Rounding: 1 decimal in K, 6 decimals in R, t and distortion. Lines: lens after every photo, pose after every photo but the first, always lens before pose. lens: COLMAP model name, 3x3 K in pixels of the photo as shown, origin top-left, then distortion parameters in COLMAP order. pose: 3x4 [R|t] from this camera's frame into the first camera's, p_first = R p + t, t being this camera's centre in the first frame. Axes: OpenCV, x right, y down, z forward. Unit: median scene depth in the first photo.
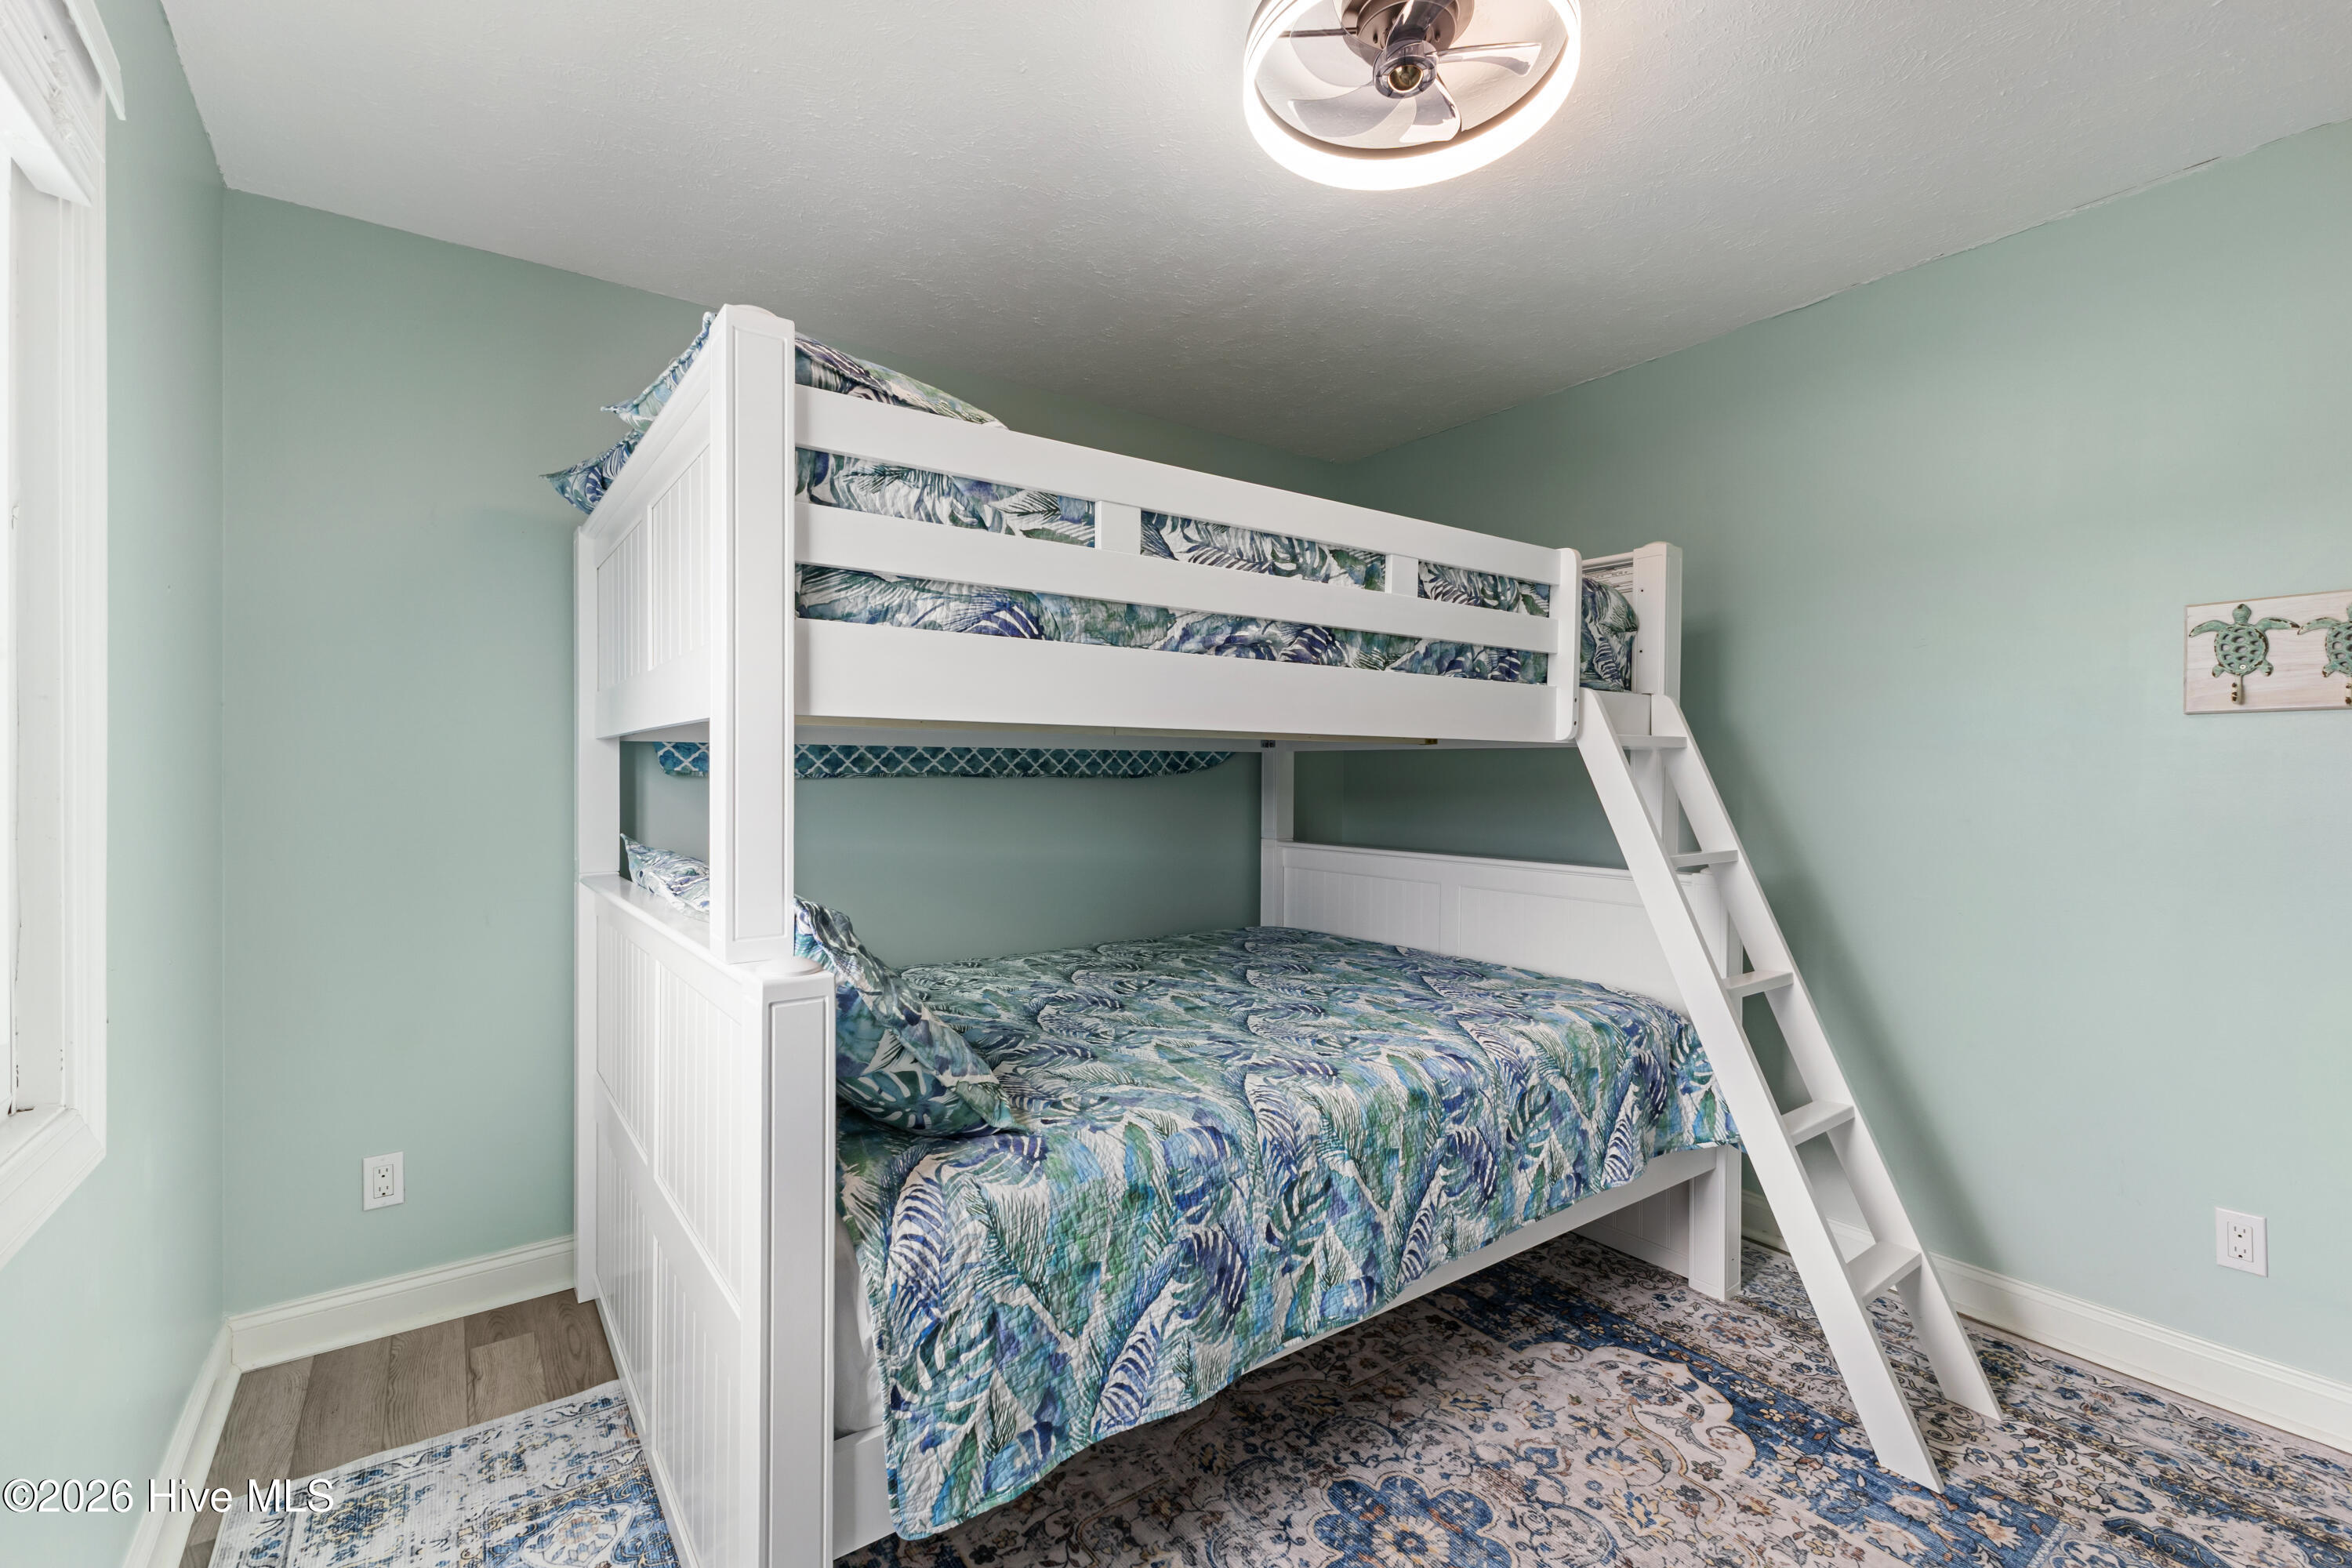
lens RADIAL K [[1024.0, 0, 1176.6], [0, 1024.0, 792.6], [0, 0, 1]] dist [0.007739, 0.000007]
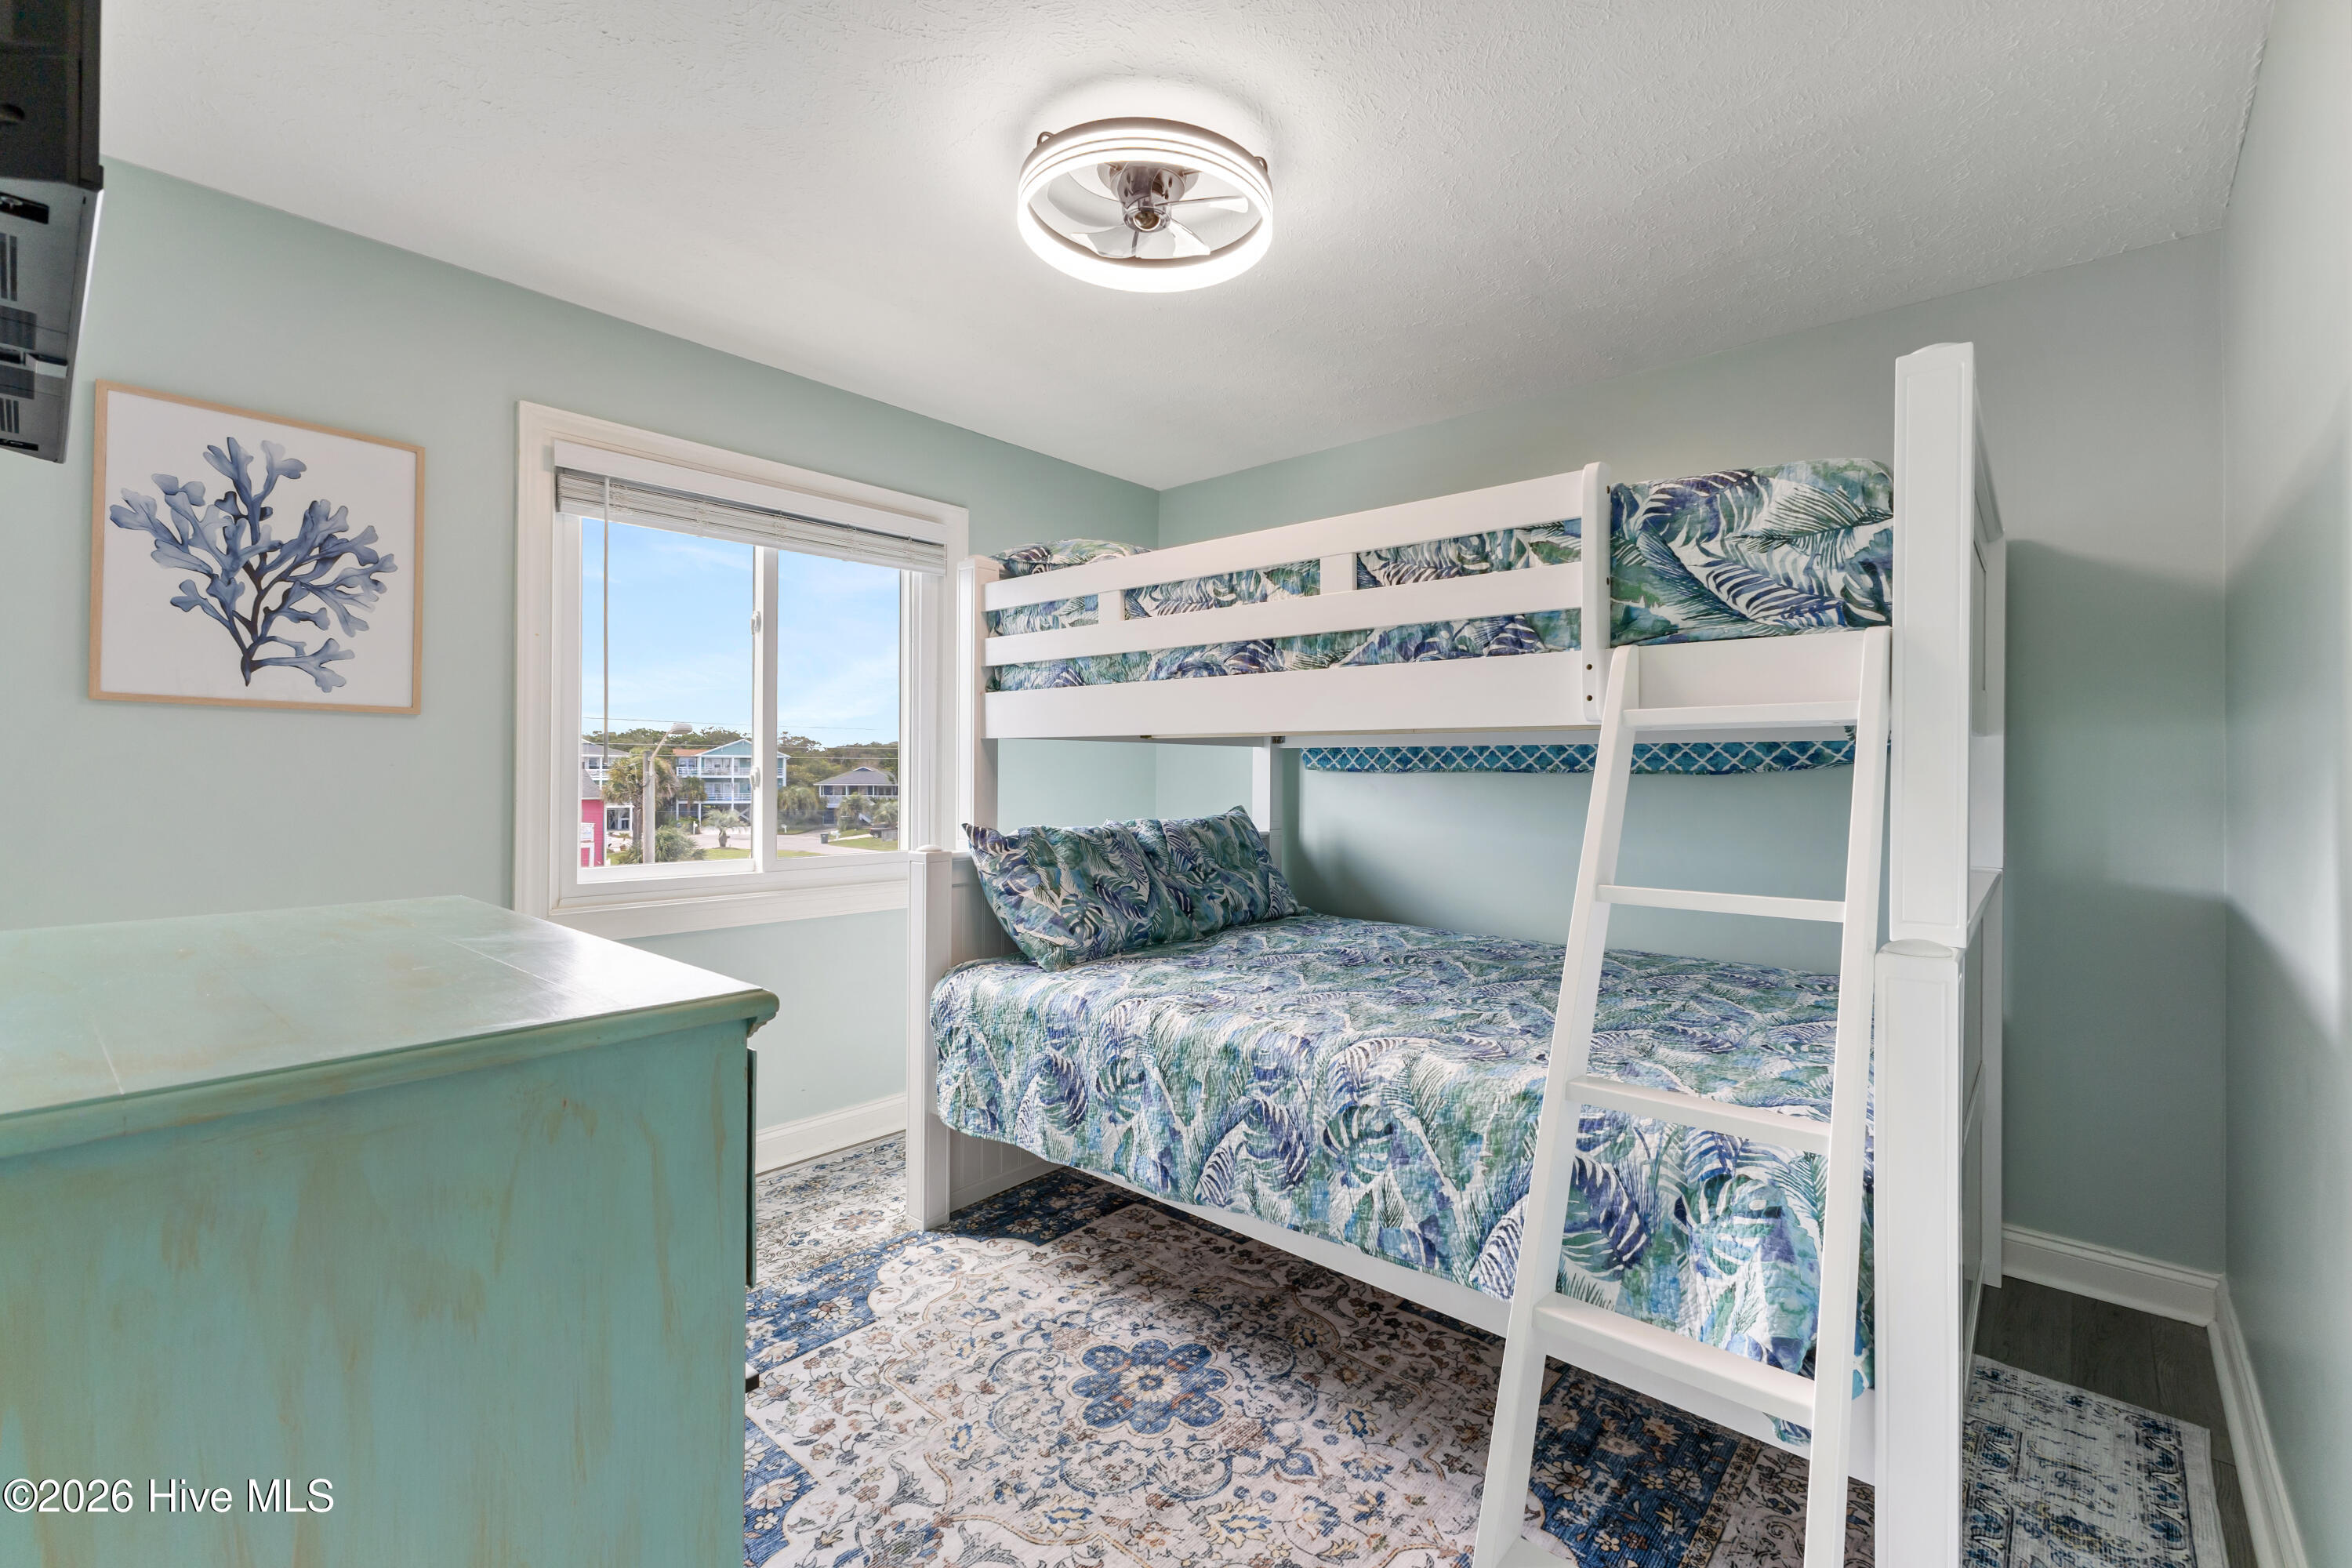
lens RADIAL K [[1024.0, 0, 1176.6], [0, 1024.0, 792.6], [0, 0, 1]] dist [0.007739, 0.000007]
pose [[0.211391, 0.021448, -0.977166, 1.266717], [-0.022483, 0.999601, 0.017076, -0.006579], [0.977143, 0.018360, 0.211789, 0.666384]]
